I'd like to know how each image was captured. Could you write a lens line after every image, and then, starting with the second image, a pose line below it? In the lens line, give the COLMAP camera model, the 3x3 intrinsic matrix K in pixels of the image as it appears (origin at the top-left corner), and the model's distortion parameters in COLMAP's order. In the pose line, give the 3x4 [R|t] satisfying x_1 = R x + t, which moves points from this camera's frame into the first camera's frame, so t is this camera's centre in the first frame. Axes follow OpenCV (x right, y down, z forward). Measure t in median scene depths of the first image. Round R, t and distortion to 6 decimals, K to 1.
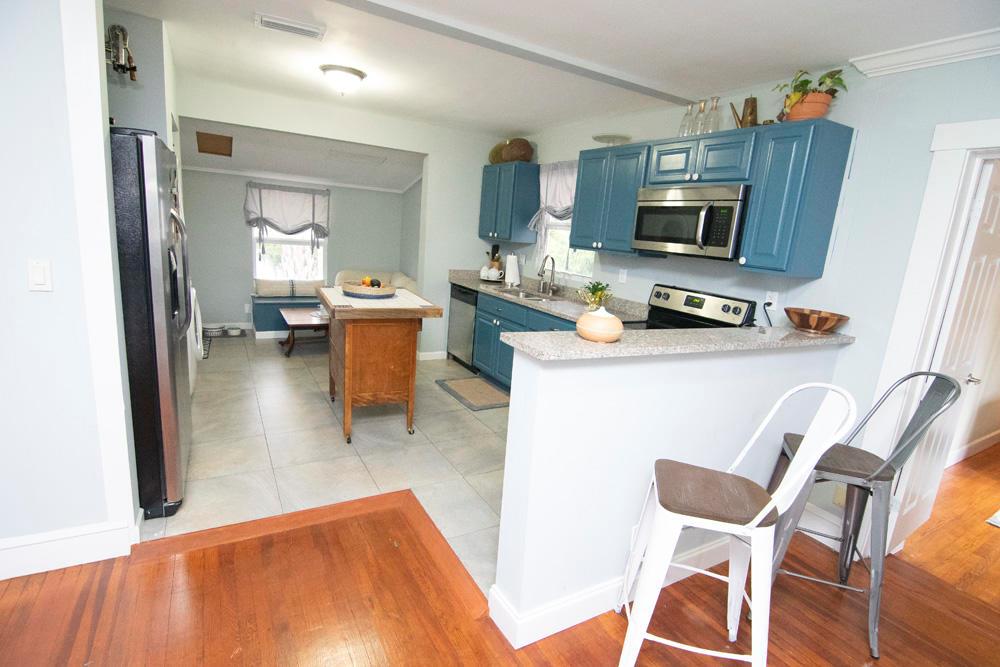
lens RADIAL K [[483.3, 0, 492.6], [0, 483.3, 335.7], [0, 0, 1]] dist [-0.012391, -0.006198]
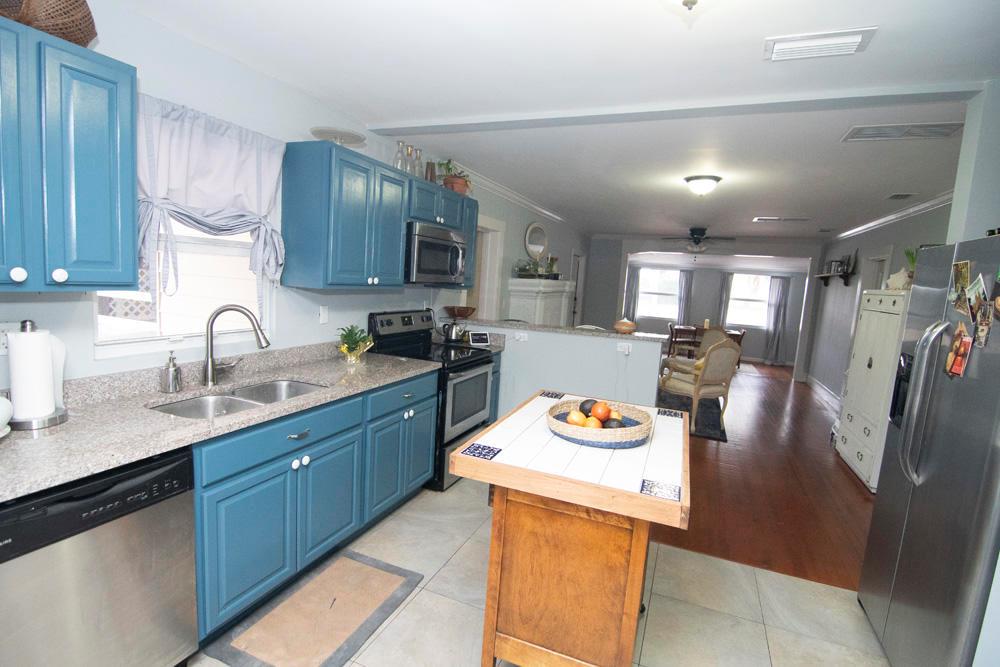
lens RADIAL K [[483.3, 0, 499.4], [0, 483.3, 332.2], [0, 0, 1]] dist [-0.012391, -0.006198]
pose [[-0.617415, -0.213556, 0.757094, -0.508468], [0.051512, 0.949402, 0.309809, -0.328018], [-0.784949, 0.230280, -0.575175, 1.253704]]
